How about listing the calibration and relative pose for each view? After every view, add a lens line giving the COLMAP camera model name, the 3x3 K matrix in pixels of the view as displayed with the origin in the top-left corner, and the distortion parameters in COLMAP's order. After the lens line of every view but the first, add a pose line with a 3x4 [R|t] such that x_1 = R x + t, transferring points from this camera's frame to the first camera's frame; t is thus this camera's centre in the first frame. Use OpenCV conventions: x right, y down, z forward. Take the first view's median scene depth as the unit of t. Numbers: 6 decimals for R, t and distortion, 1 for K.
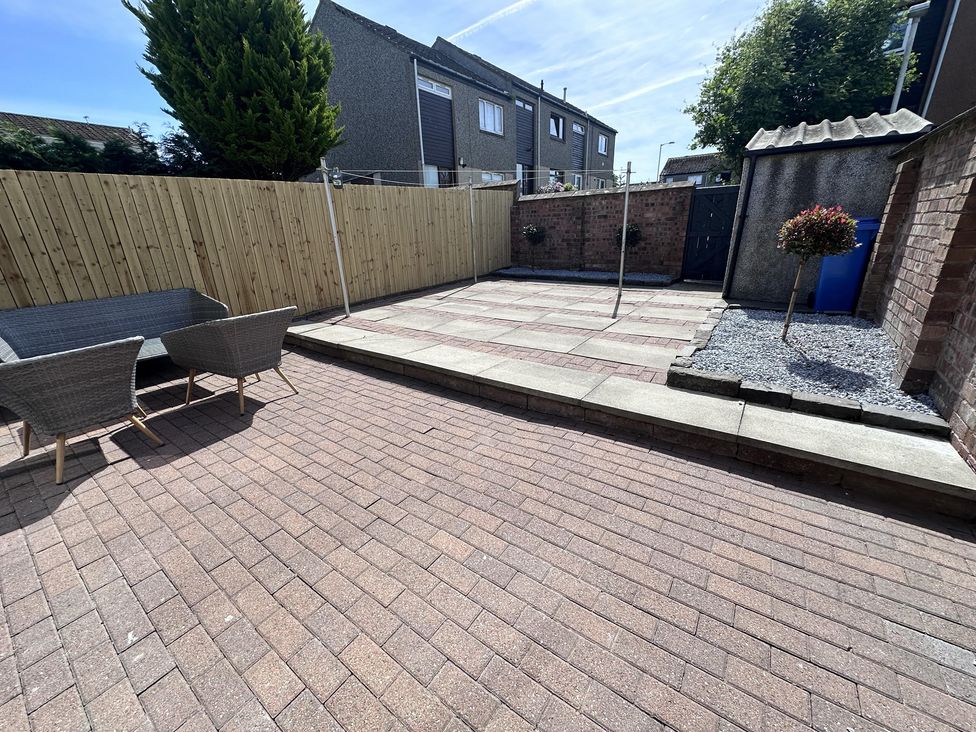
lens RADIAL K [[388.3, 0, 488.0], [0, 388.3, 366.0], [0, 0, 1]] dist [-0.001193, -0.000070]
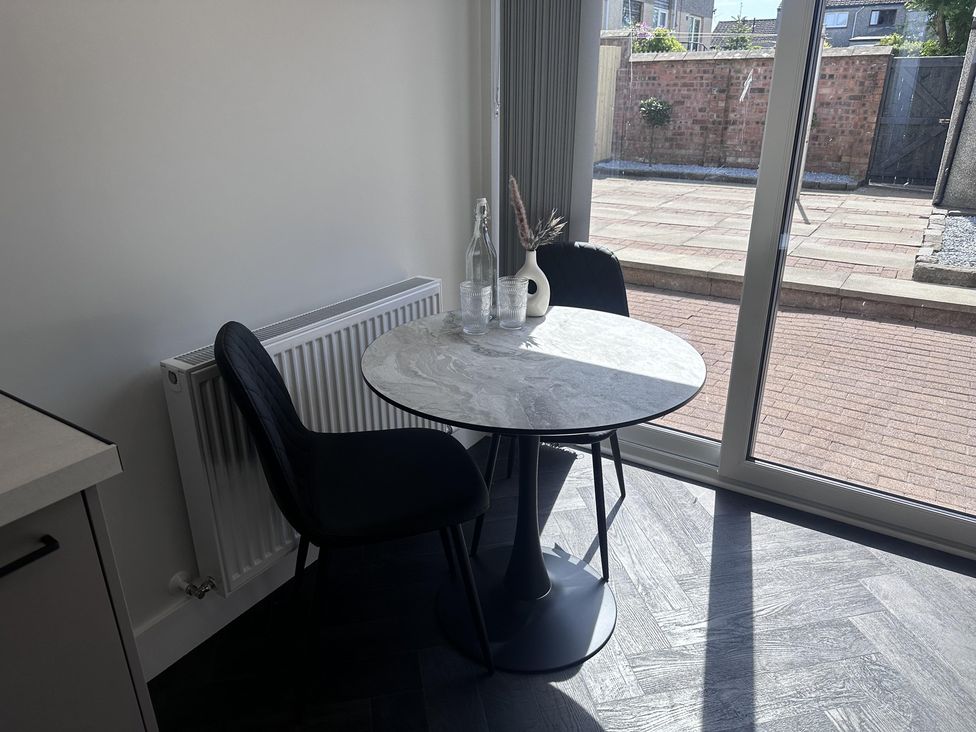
lens RADIAL K [[691.7, 0, 488.0], [0, 691.7, 366.0], [0, 0, 1]] dist [0.005574, -0.007598]
pose [[0.998618, 0.013810, 0.050701, -0.275955], [-0.015811, 0.999103, 0.039294, 0.082920], [-0.050113, -0.040041, 0.997941, -0.279756]]
